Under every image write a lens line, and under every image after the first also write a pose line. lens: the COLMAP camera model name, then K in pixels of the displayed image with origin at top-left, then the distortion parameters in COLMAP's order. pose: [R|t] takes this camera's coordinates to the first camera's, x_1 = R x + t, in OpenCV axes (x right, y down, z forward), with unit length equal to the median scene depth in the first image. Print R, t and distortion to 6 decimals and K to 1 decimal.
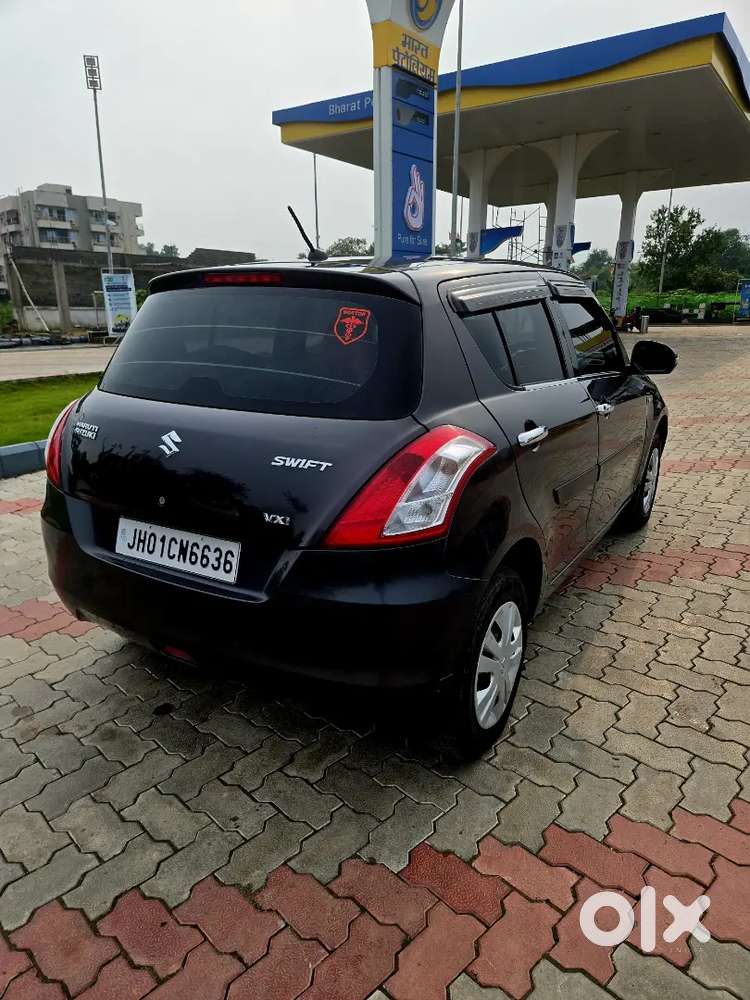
lens RADIAL K [[667.7, 0, 369.8], [0, 667.7, 503.0], [0, 0, 1]] dist [0.064753, -0.054879]
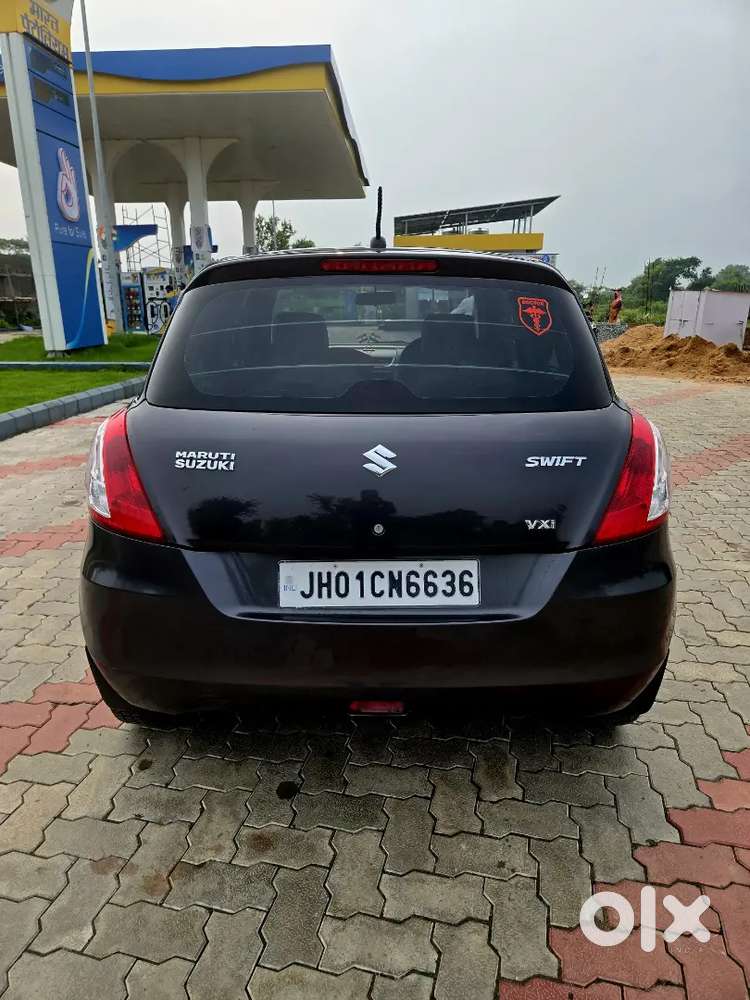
lens RADIAL K [[664.0, 0, 368.0], [0, 664.0, 500.3], [0, 0, 1]] dist [0.078792, -0.067161]
pose [[0.853096, -0.147326, 0.500521, -0.698181], [0.149868, 0.988072, 0.035397, -0.067058], [-0.499766, 0.044815, 0.865000, 0.275417]]
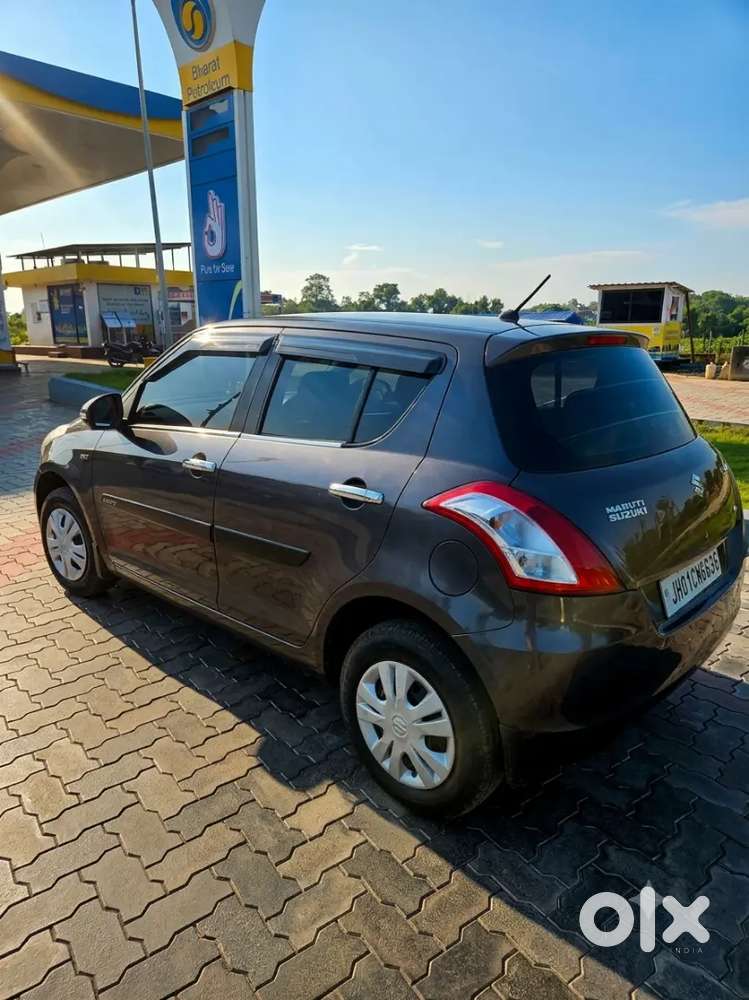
lens RADIAL K [[667.7, 0, 369.3], [0, 667.7, 503.0], [0, 0, 1]] dist [0.064753, -0.054879]
pose [[0.205368, -0.239296, 0.948979, -1.418802], [0.285464, 0.942129, 0.175791, -0.395077], [-0.936127, 0.234798, 0.261793, 1.166652]]
